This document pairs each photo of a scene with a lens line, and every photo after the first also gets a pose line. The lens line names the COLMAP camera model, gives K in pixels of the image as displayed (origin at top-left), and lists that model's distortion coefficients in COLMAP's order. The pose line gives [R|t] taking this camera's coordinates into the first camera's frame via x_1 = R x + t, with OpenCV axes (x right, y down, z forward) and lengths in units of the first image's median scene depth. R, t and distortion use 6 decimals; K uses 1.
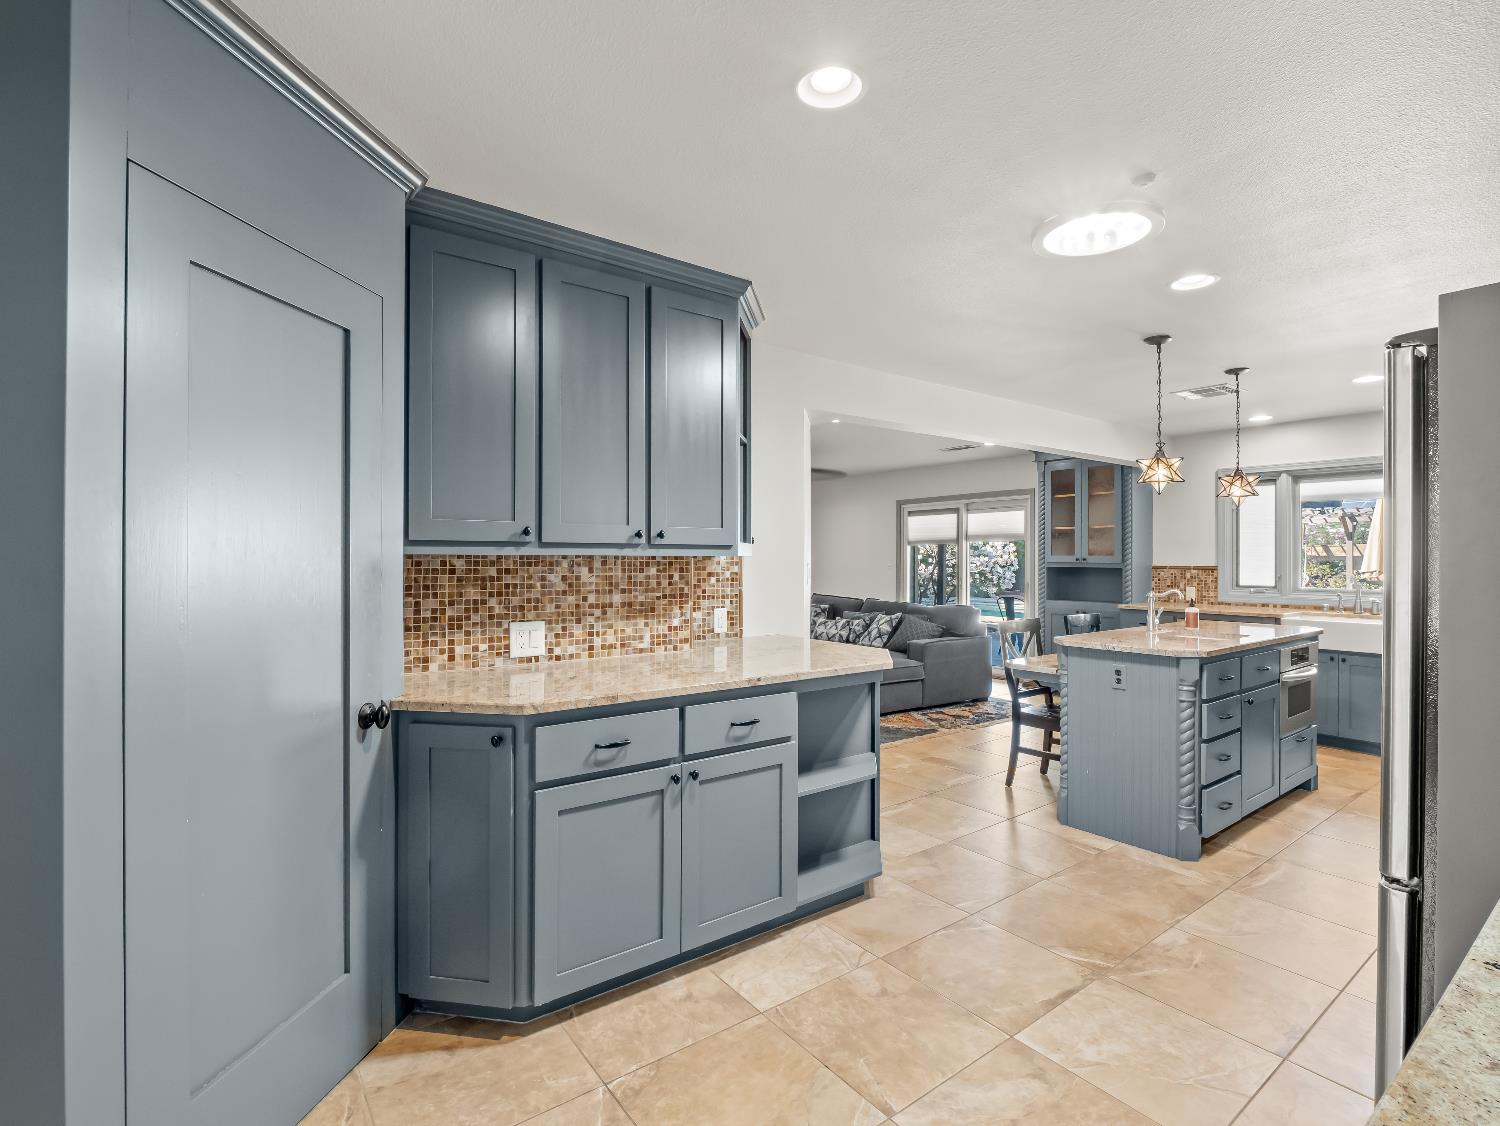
lens RADIAL K [[725.1, 0, 749.1], [0, 725.1, 556.8], [0, 0, 1]] dist [-0.013053, -0.002707]
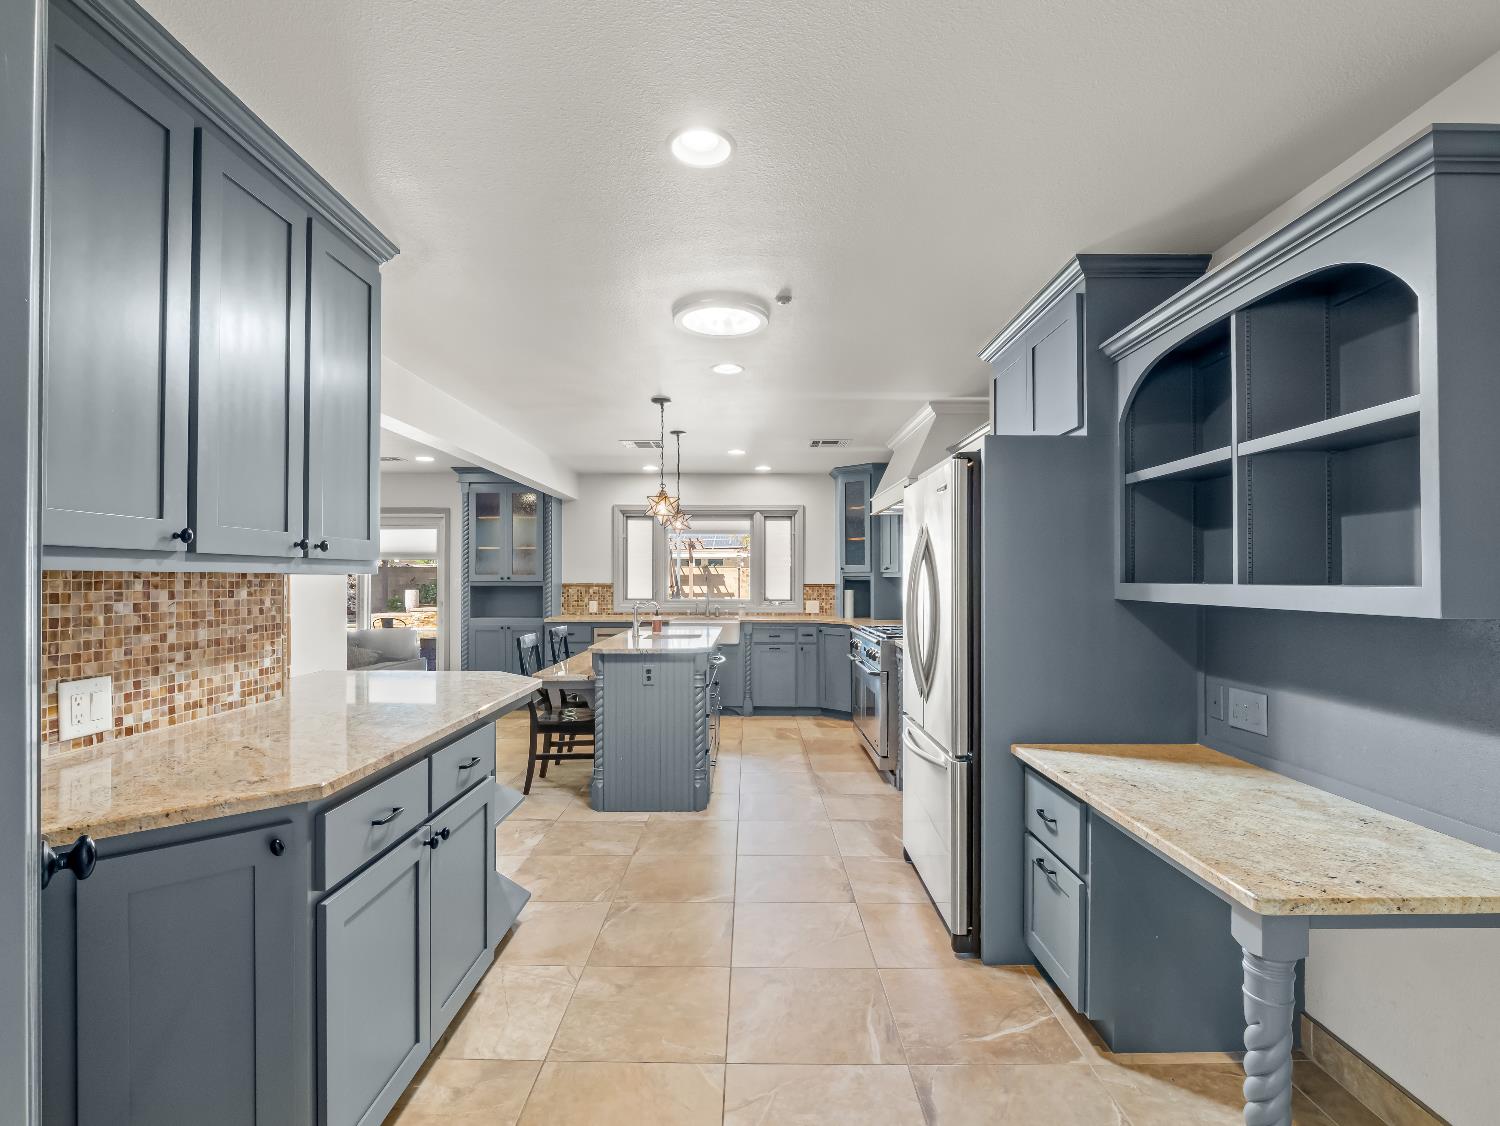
lens RADIAL K [[725.1, 0, 751.7], [0, 725.1, 575.3], [0, 0, 1]] dist [-0.013053, -0.002707]
pose [[0.597819, 0.001270, 0.801630, -0.204352], [-0.000312, 0.999999, -0.001352, 0.000614], [-0.801631, 0.000558, 0.597819, 0.079816]]
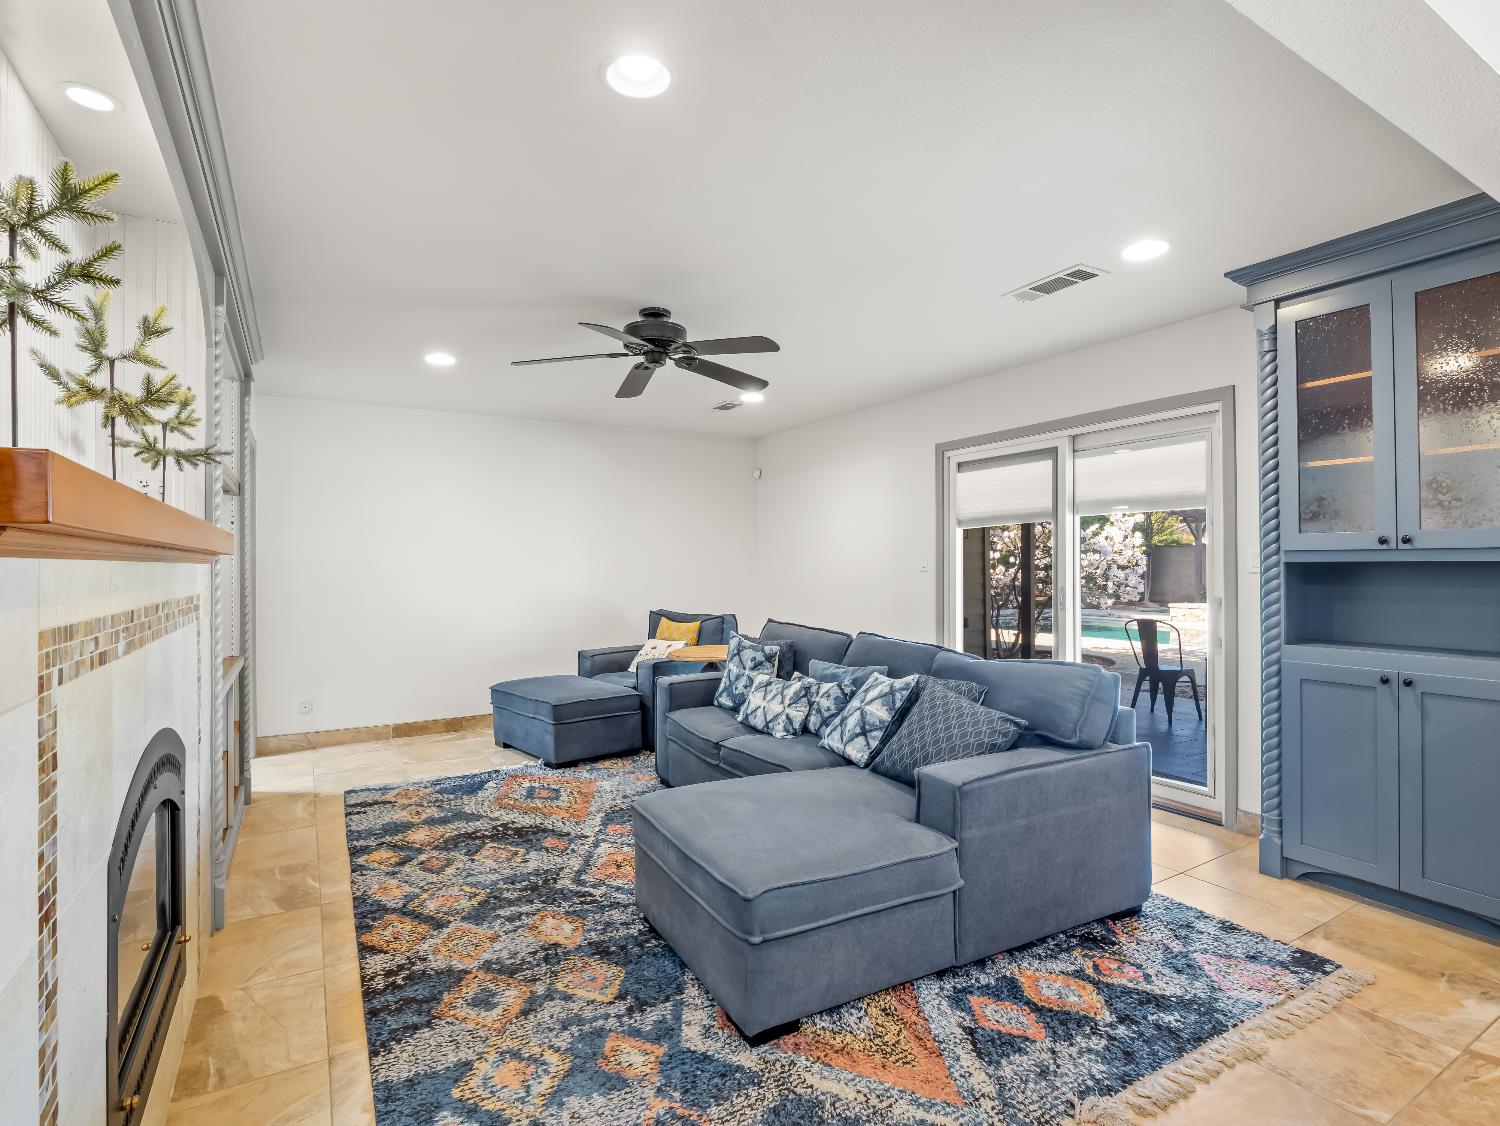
lens RADIAL K [[751.2, 0, 746.4], [0, 751.2, 558.2], [0, 0, 1]] dist [-0.018249, -0.002748]
pose [[0.994388, -0.008755, -0.105428, 0.187092], [0.008173, 0.999949, -0.005954, 0.014217], [0.105475, 0.005059, 0.994409, 0.663478]]
